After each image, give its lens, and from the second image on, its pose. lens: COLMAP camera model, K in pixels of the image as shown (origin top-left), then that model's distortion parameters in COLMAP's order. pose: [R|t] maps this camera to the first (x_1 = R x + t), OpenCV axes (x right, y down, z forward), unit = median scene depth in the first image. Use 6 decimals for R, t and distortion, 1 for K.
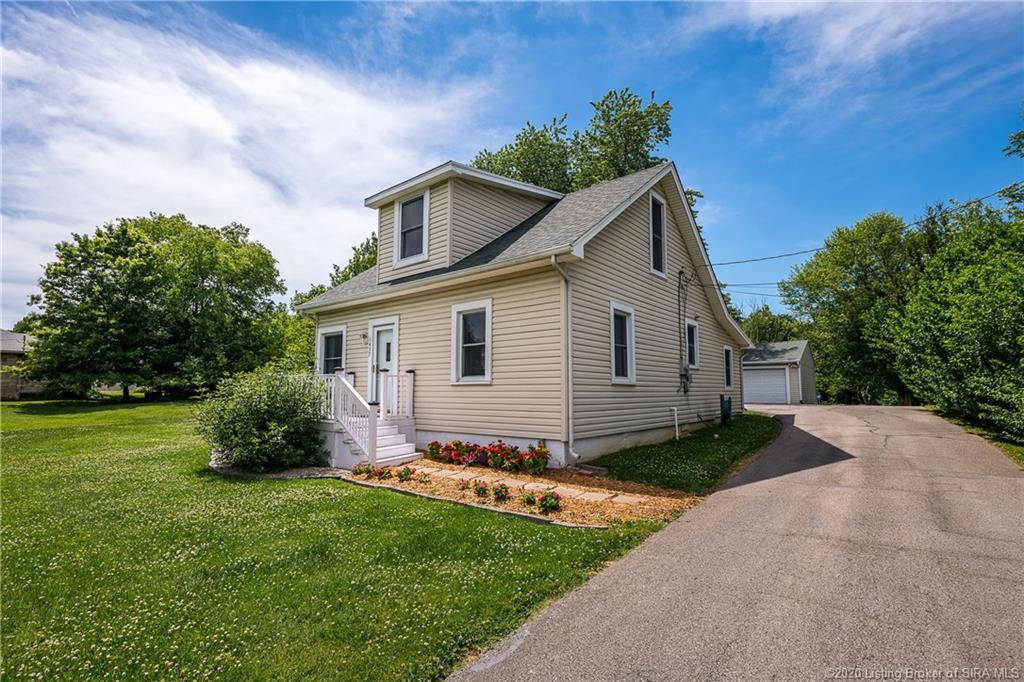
lens RADIAL K [[475.3, 0, 513.8], [0, 475.3, 371.8], [0, 0, 1]] dist [0.002265, 0.000379]
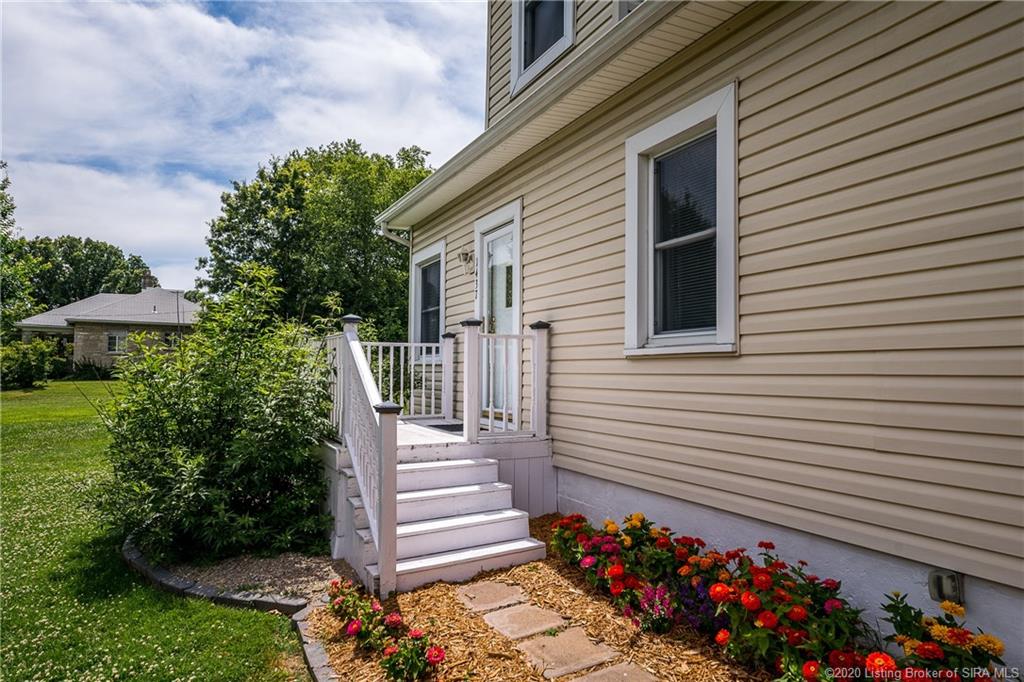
lens RADIAL K [[652.6, 0, 512.0], [0, 652.6, 341.0], [0, 0, 1]] dist [0.026902, 0.000656]
pose [[0.909405, -0.014068, -0.415674, -0.001788], [0.012348, 0.999900, -0.006825, 0.016083], [0.415729, 0.001074, 0.909488, 0.467829]]
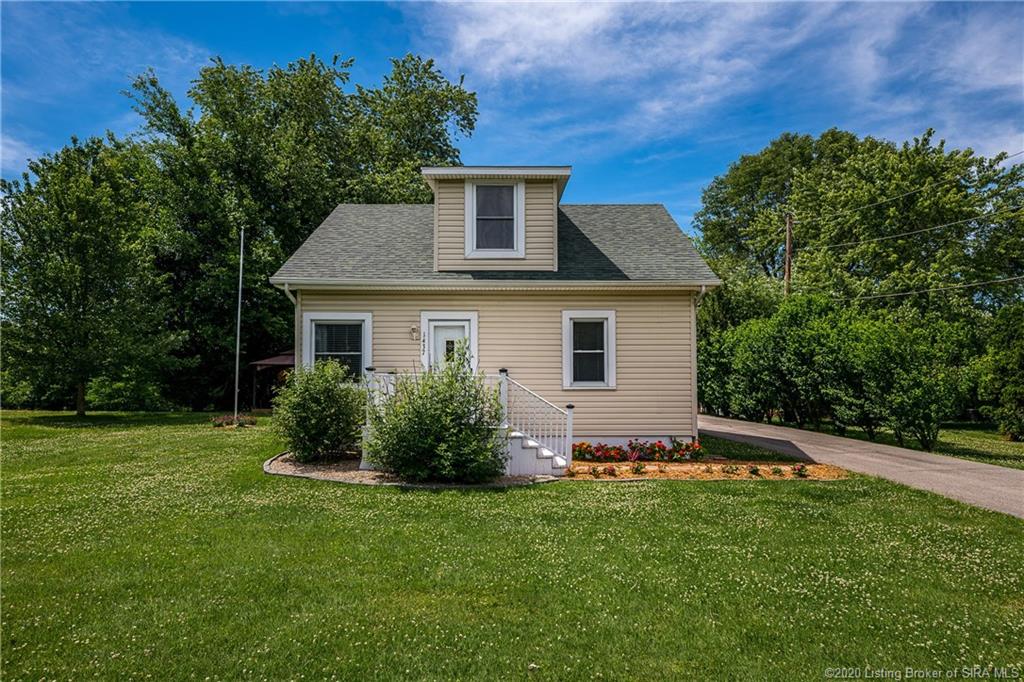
lens RADIAL K [[588.2, 0, 512.1], [0, 588.2, 404.3], [0, 0, 1]] dist [-0.000742, 0.000121]
pose [[0.753530, -0.002207, 0.657410, -0.955936], [-0.024376, 0.999213, 0.031294, 0.019985], [-0.656962, -0.039606, 0.752883, 0.119540]]
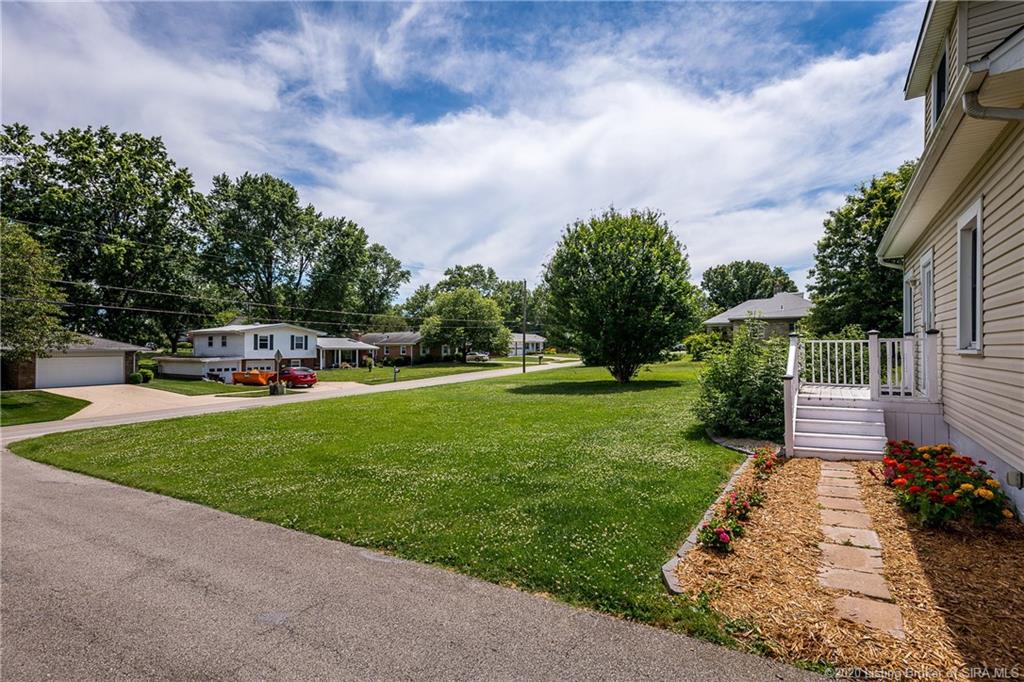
lens RADIAL K [[475.1, 0, 512.0], [0, 475.1, 341.0], [0, 0, 1]] dist [0.000478, 0.000116]
pose [[0.097448, -0.012543, -0.995162, 0.395318], [0.045612, 0.998926, -0.008124, -0.010337], [0.994195, -0.044599, 0.097916, 0.348868]]
